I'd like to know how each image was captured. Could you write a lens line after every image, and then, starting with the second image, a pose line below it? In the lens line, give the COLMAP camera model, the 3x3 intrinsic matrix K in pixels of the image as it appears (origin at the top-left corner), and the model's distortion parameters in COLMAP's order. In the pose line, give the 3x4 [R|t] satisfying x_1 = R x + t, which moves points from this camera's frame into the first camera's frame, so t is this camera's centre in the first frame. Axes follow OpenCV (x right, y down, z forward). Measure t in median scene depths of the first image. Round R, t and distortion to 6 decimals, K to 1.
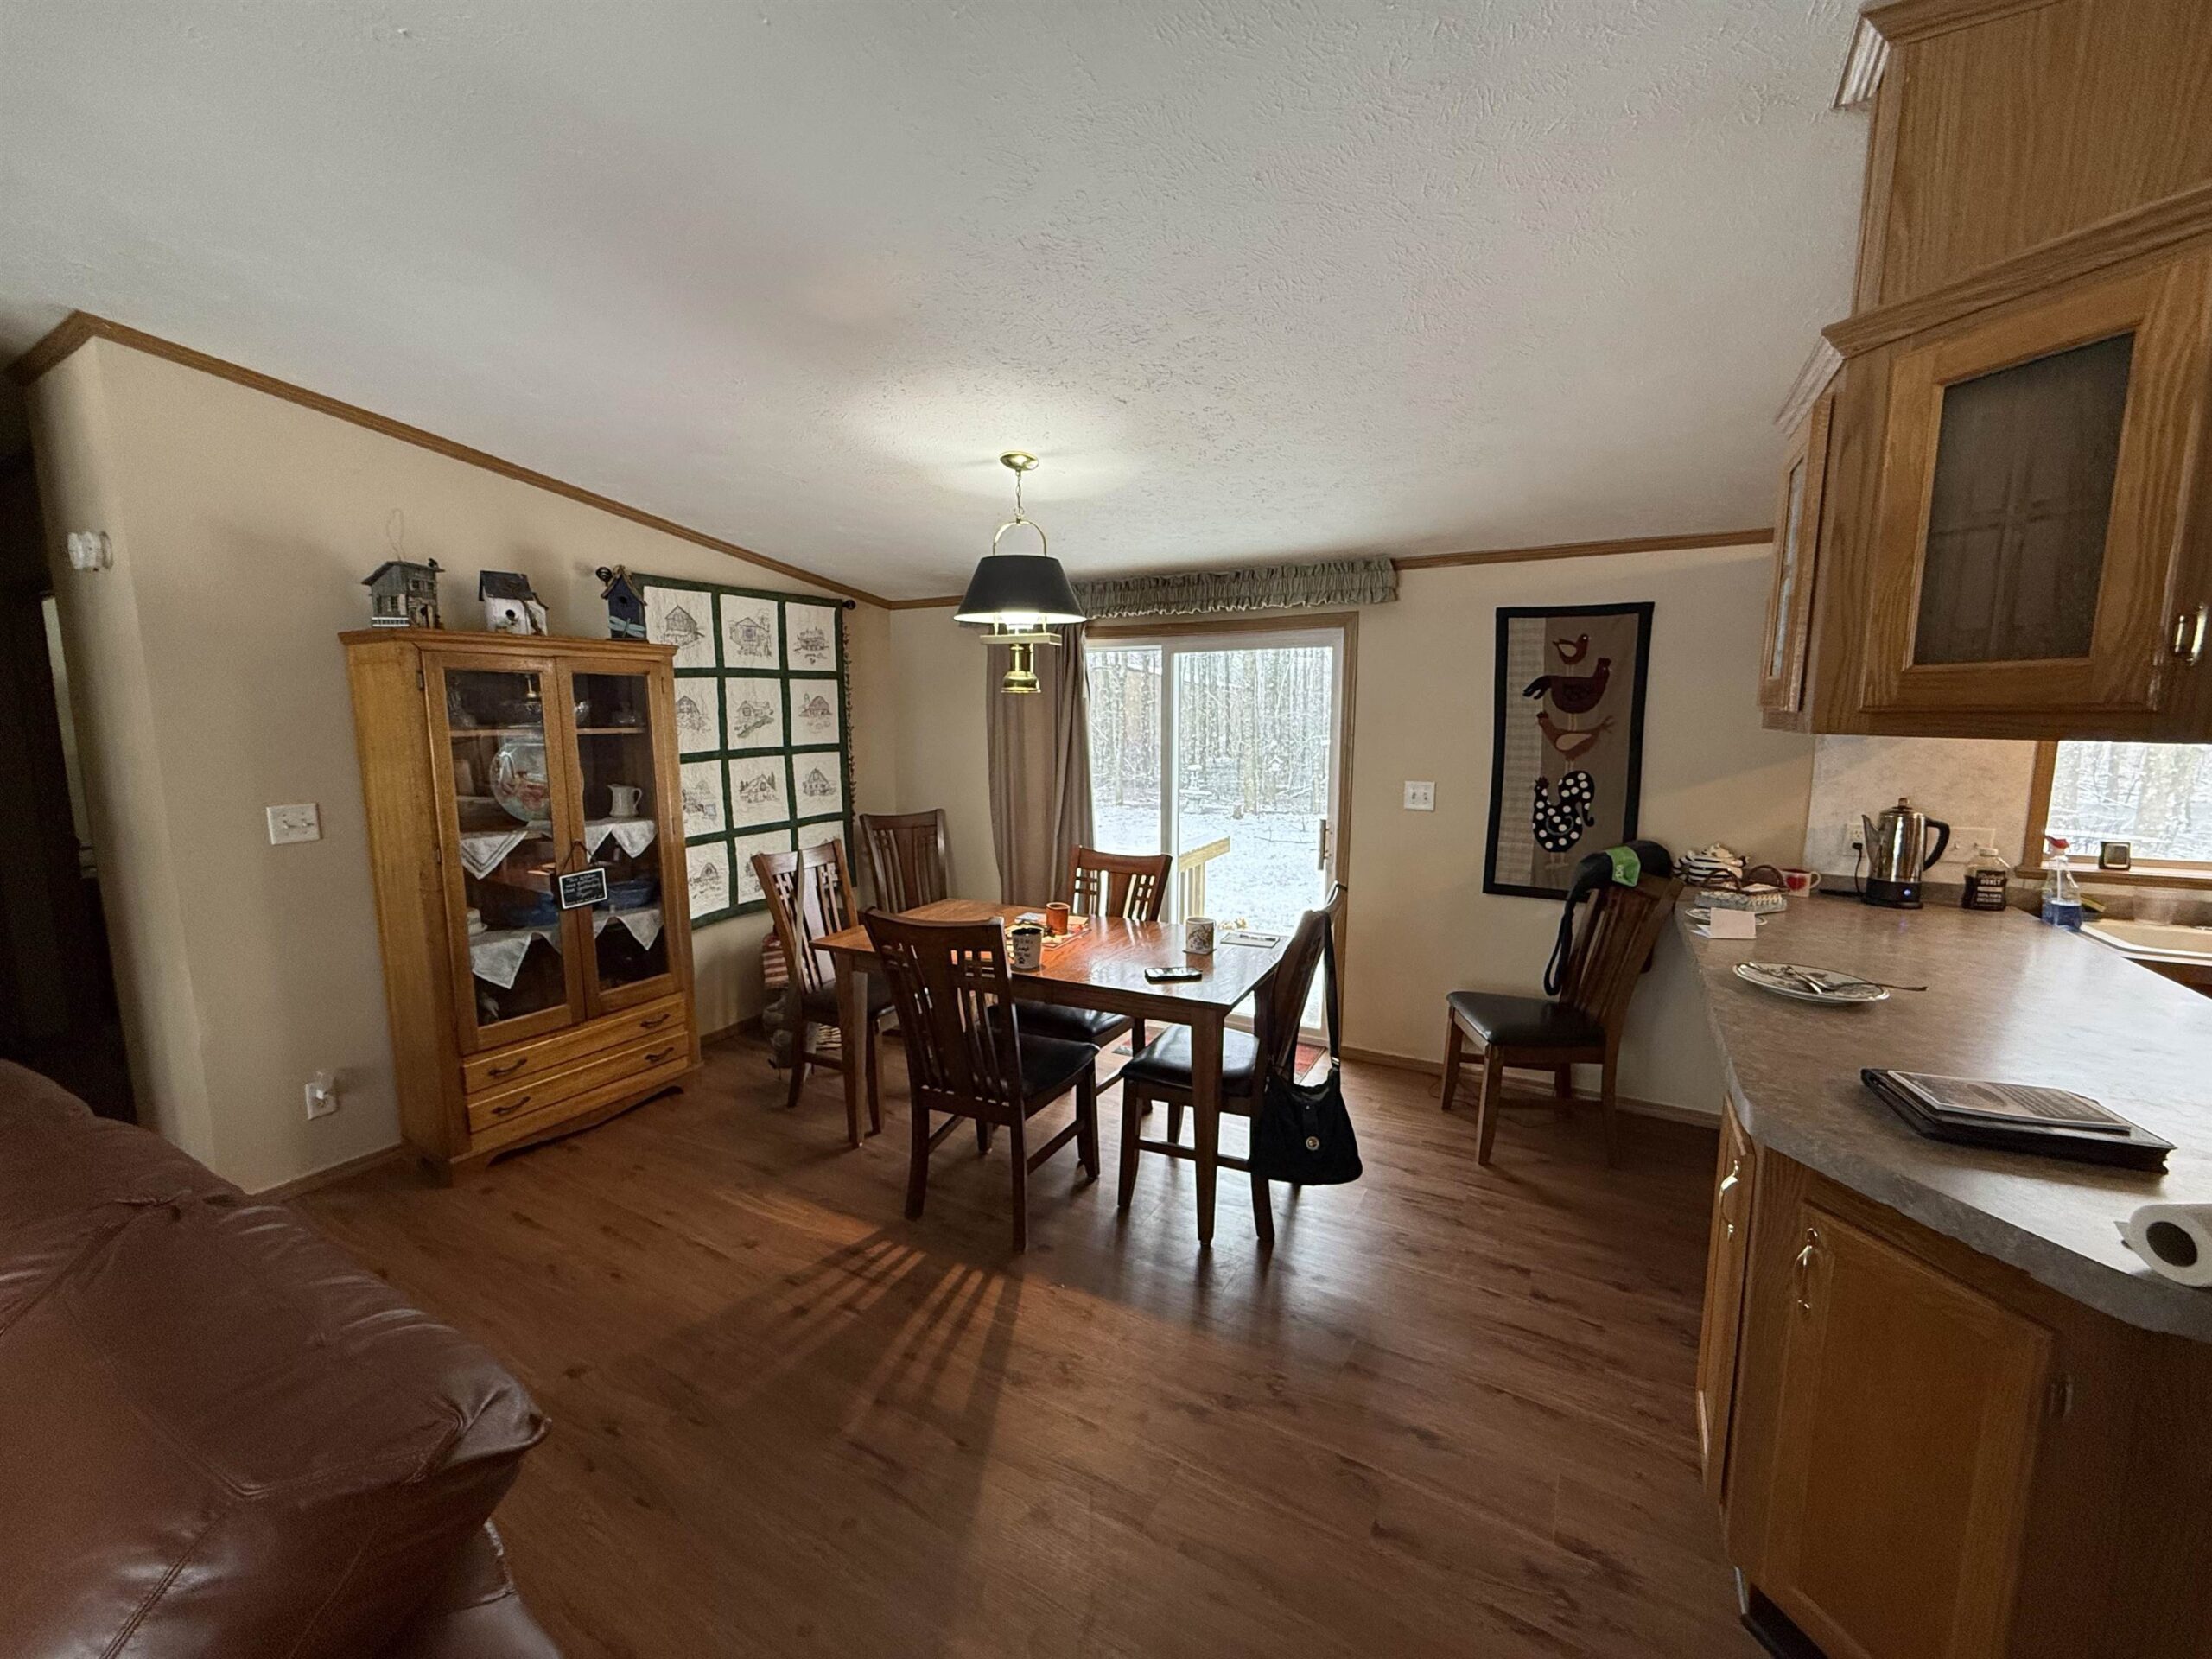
lens RADIAL K [[882.6, 0, 1105.9], [0, 882.6, 830.5], [0, 0, 1]] dist [-0.000469, -0.000148]
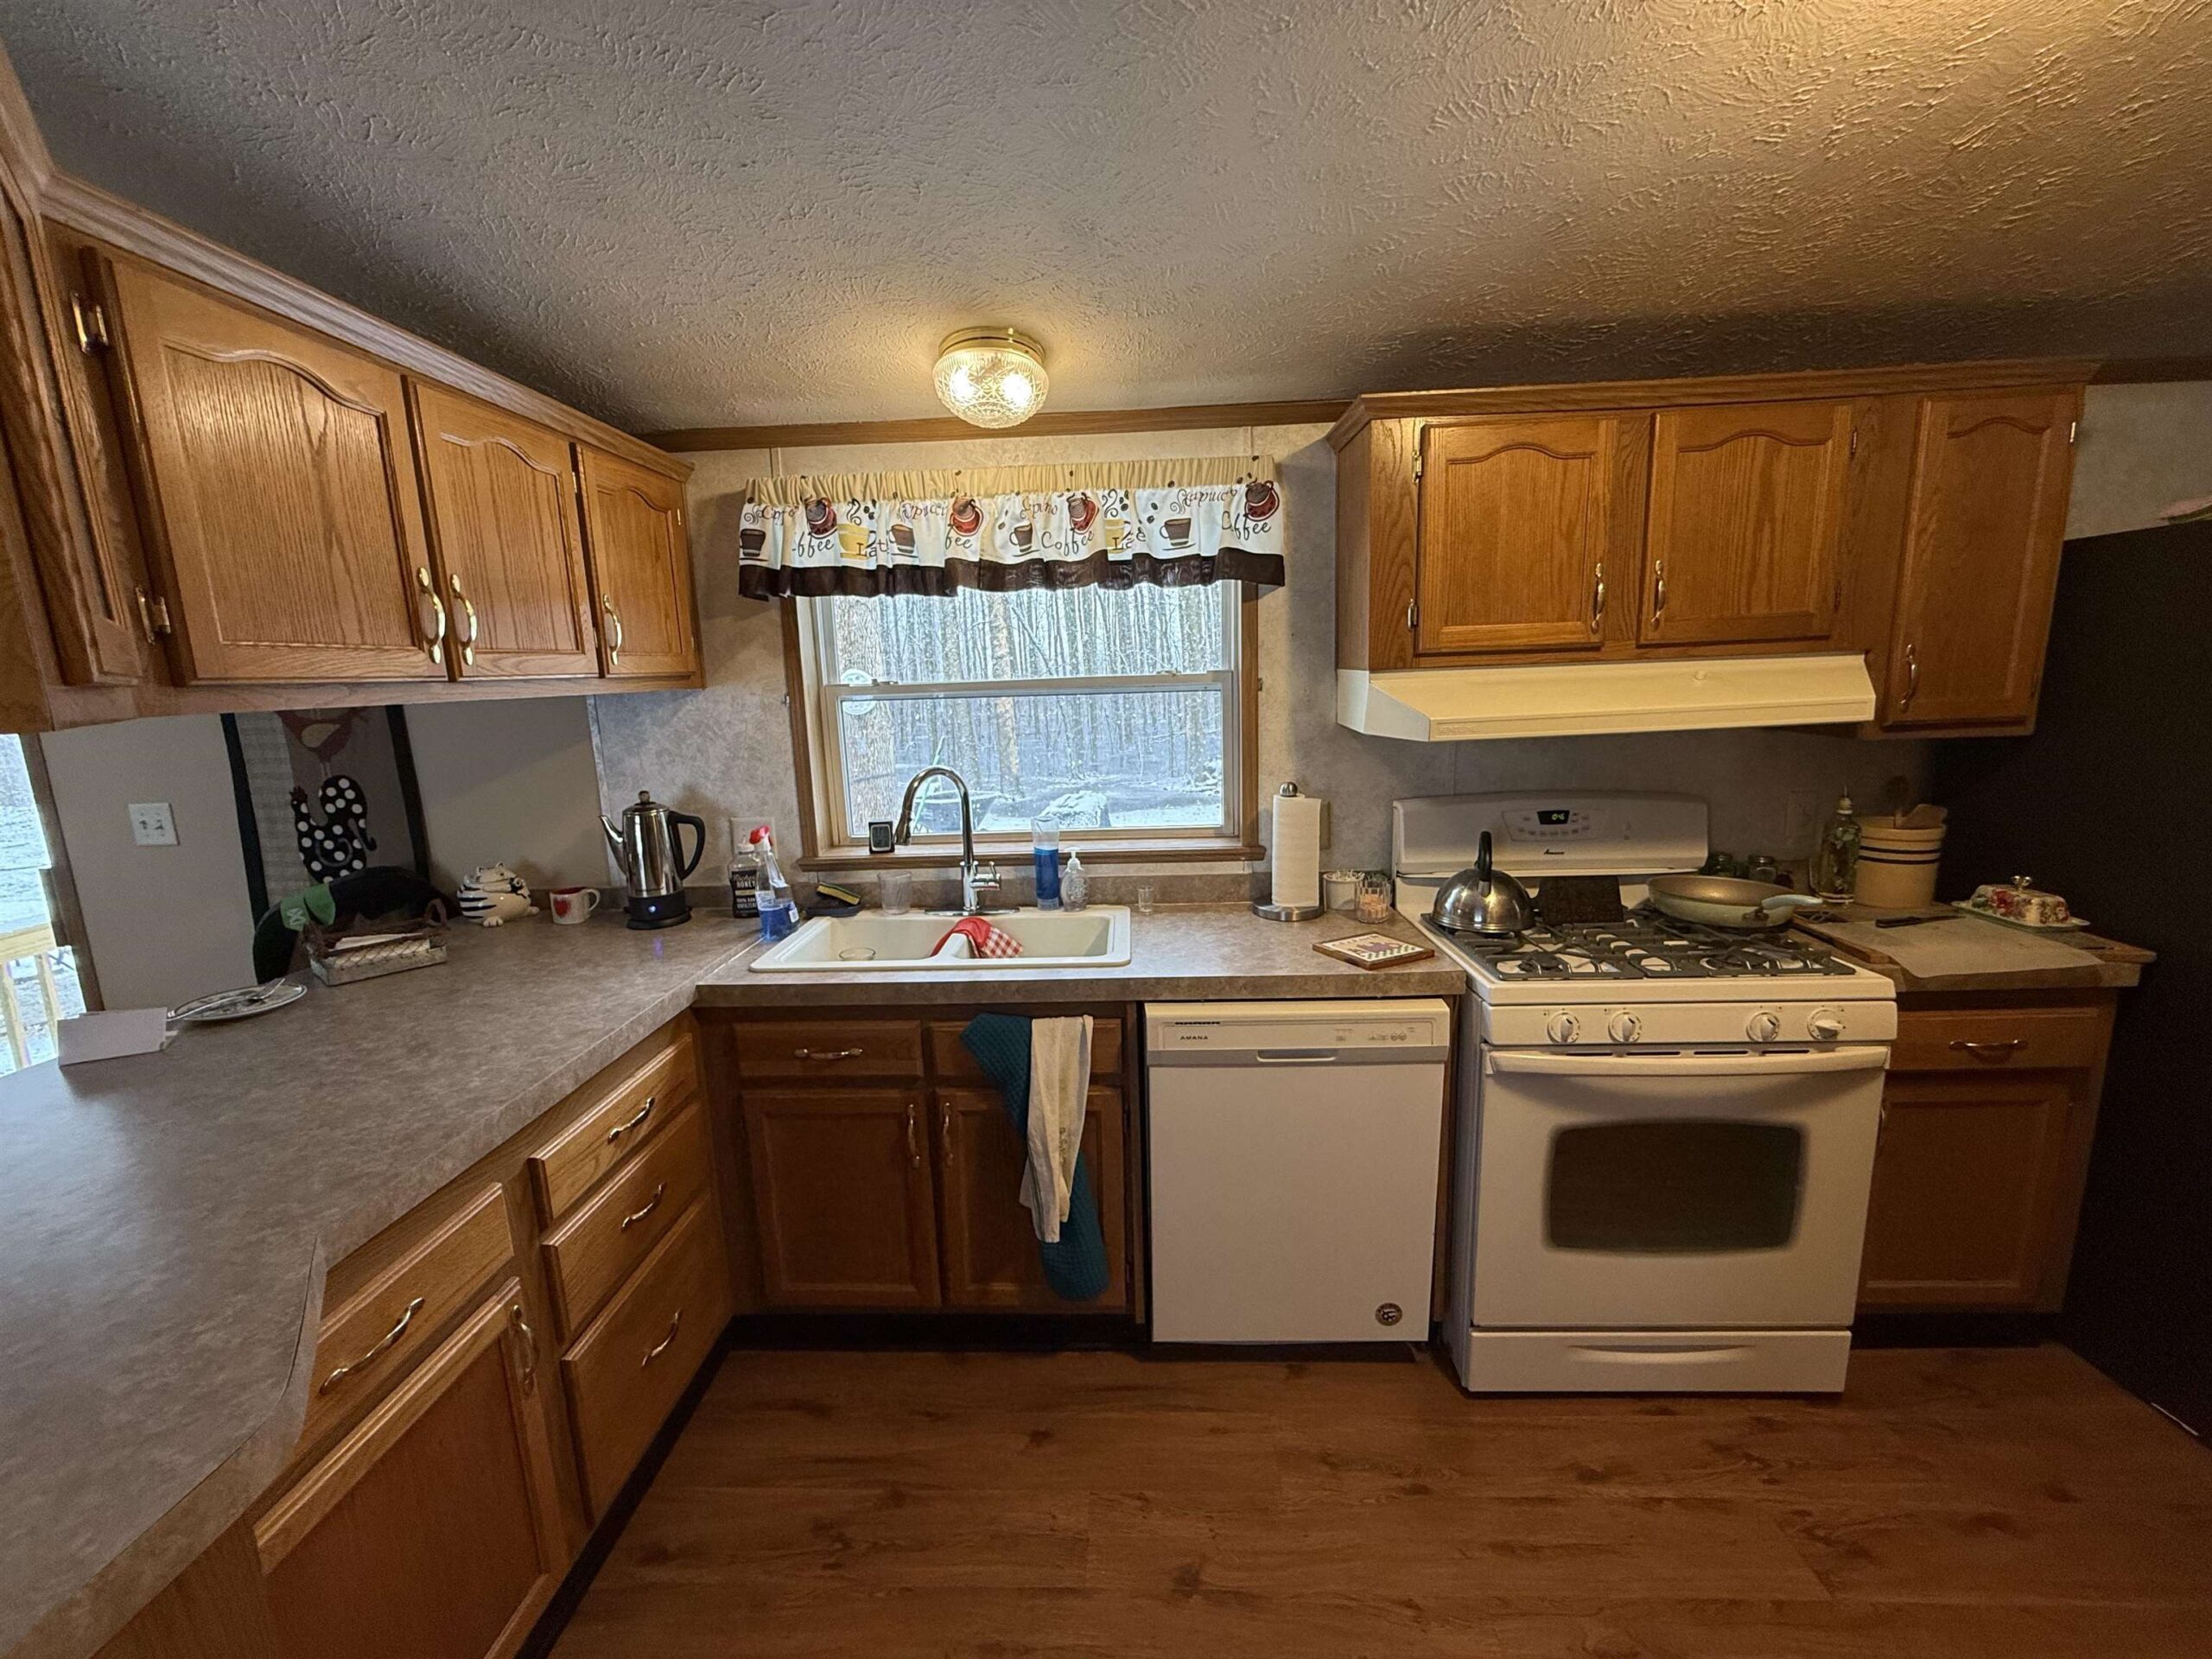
lens RADIAL K [[882.6, 0, 1097.3], [0, 882.6, 828.1], [0, 0, 1]] dist [-0.000469, -0.000148]
pose [[0.880394, -0.109618, 0.461401, 0.731594], [0.093043, 0.993936, 0.058600, -0.010014], [-0.465026, -0.008661, 0.885254, 0.080274]]
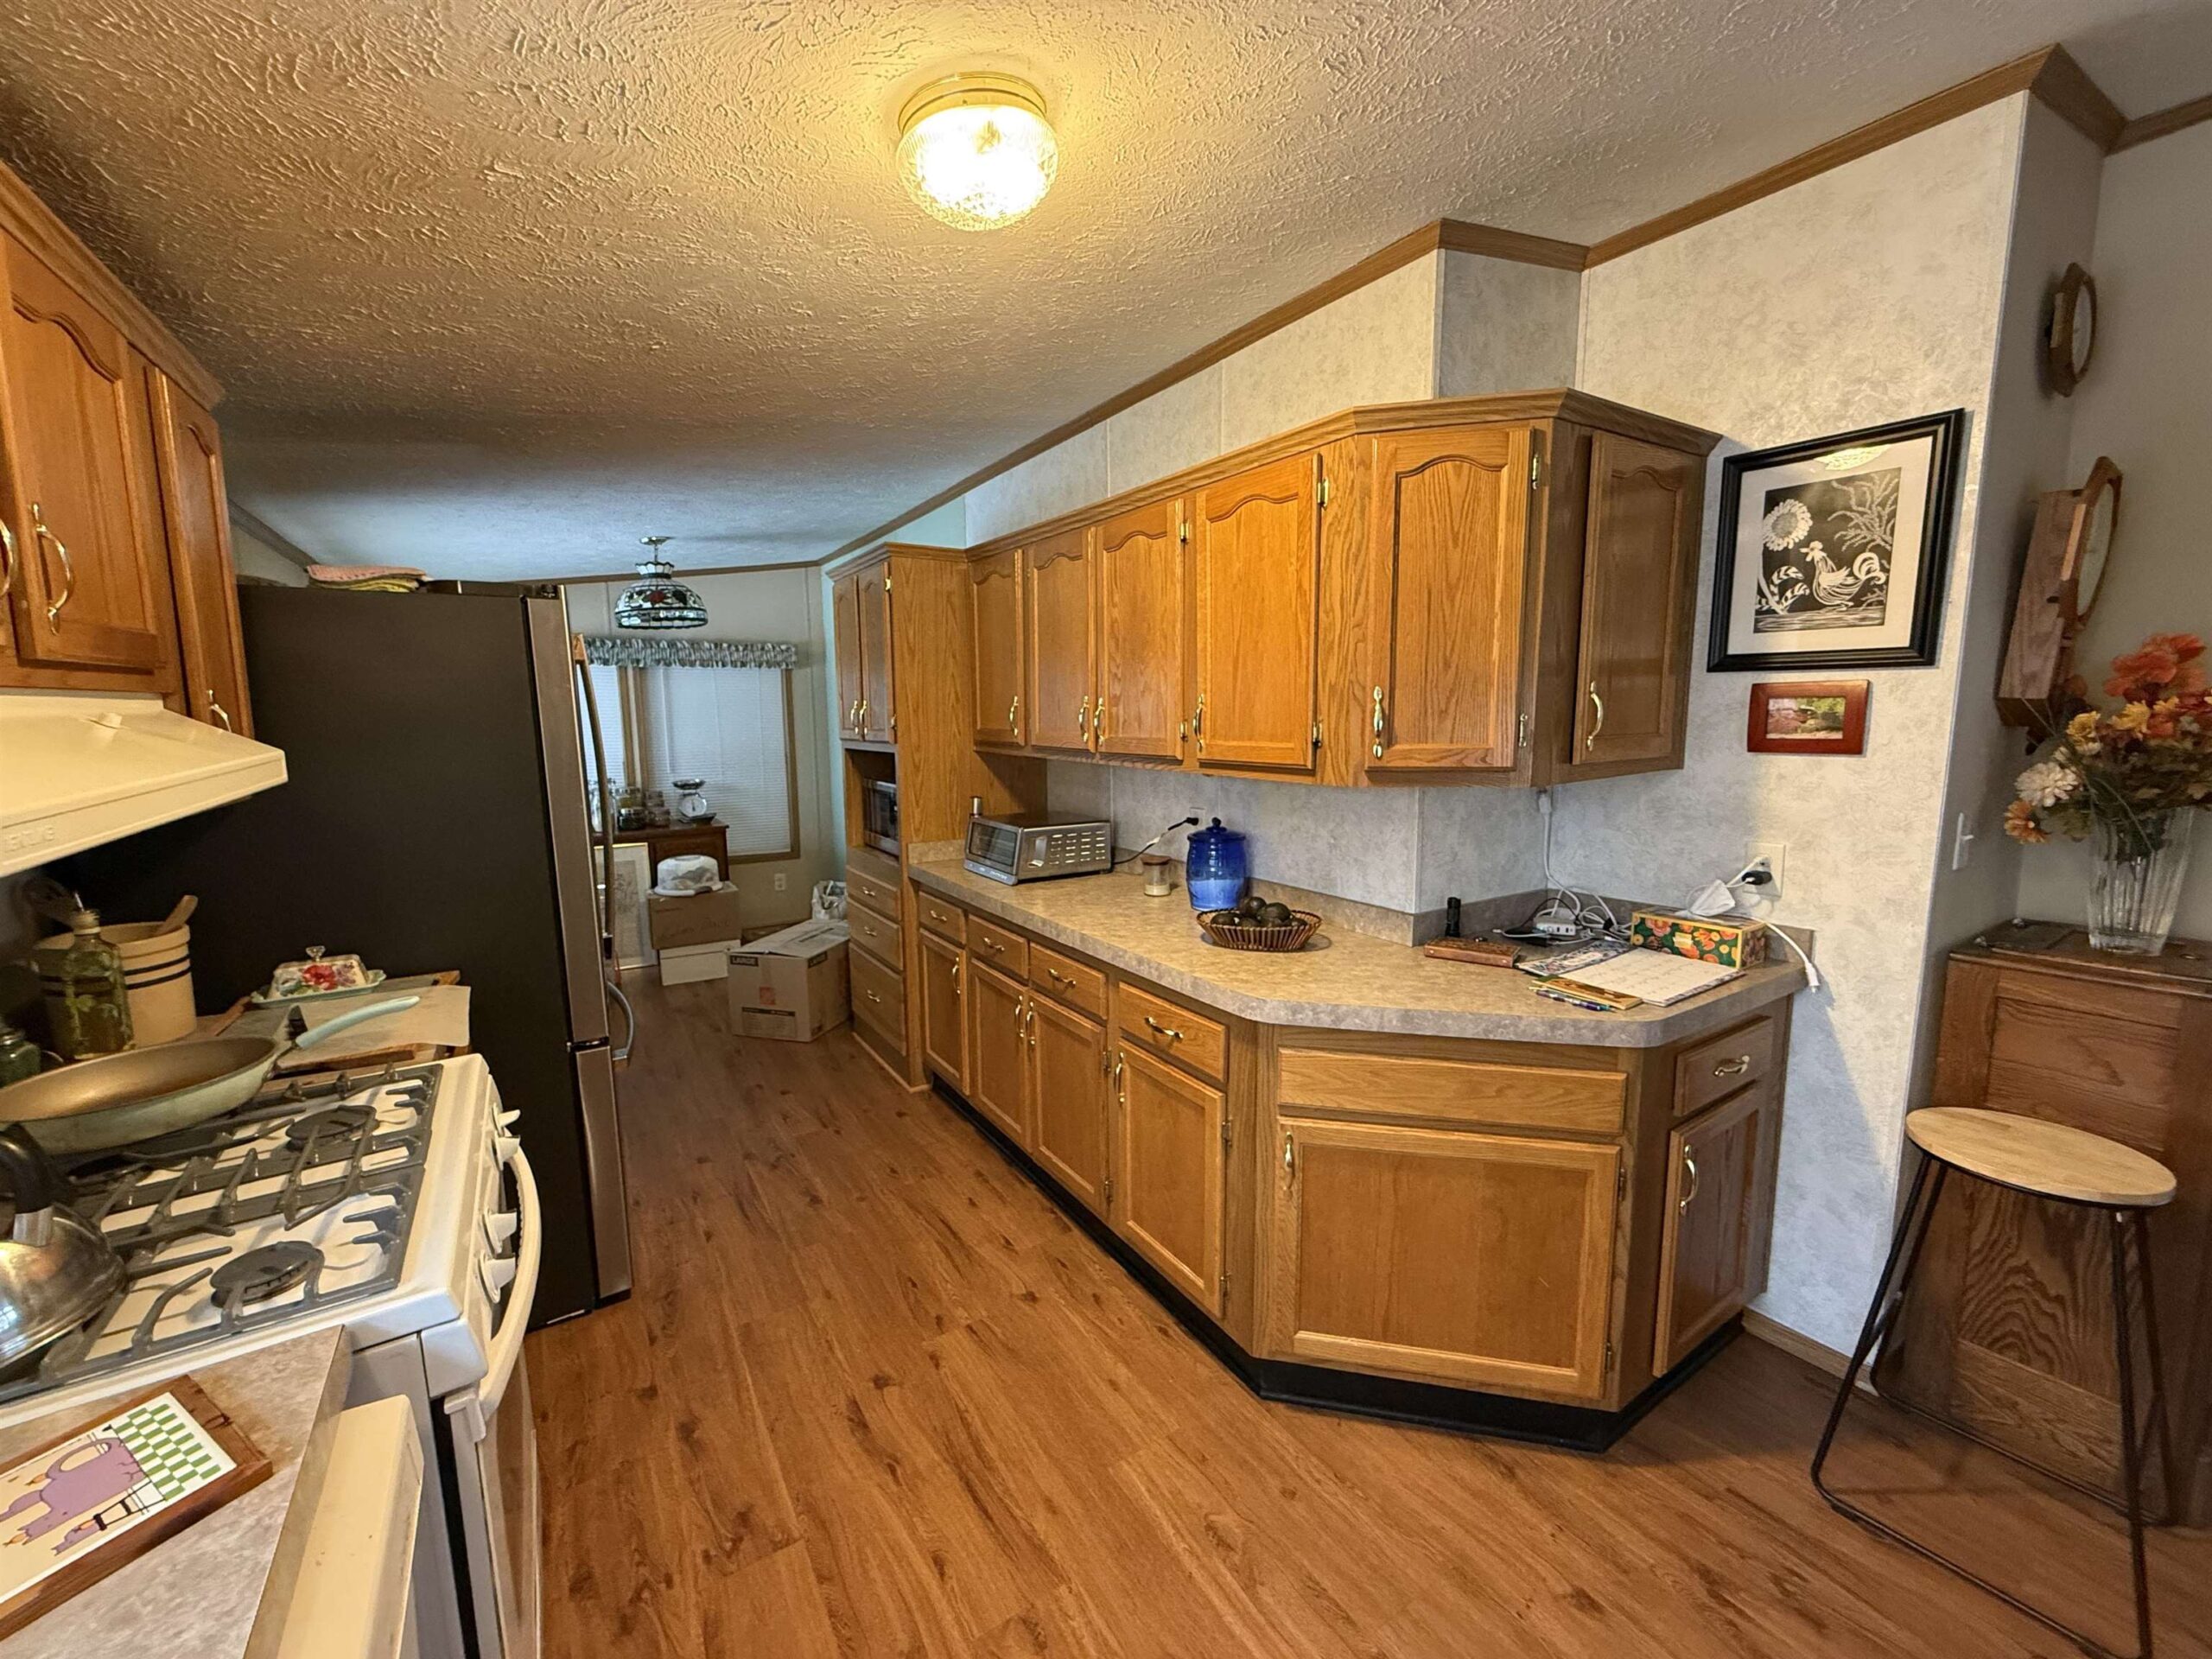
lens RADIAL K [[882.6, 0, 1094.5], [0, 882.6, 827.5], [0, 0, 1]] dist [-0.000469, -0.000148]
pose [[-0.890745, -0.047538, 0.452011, 0.877687], [0.072358, 0.966999, 0.244290, -0.056660], [-0.448707, 0.250306, -0.857910, 0.563867]]
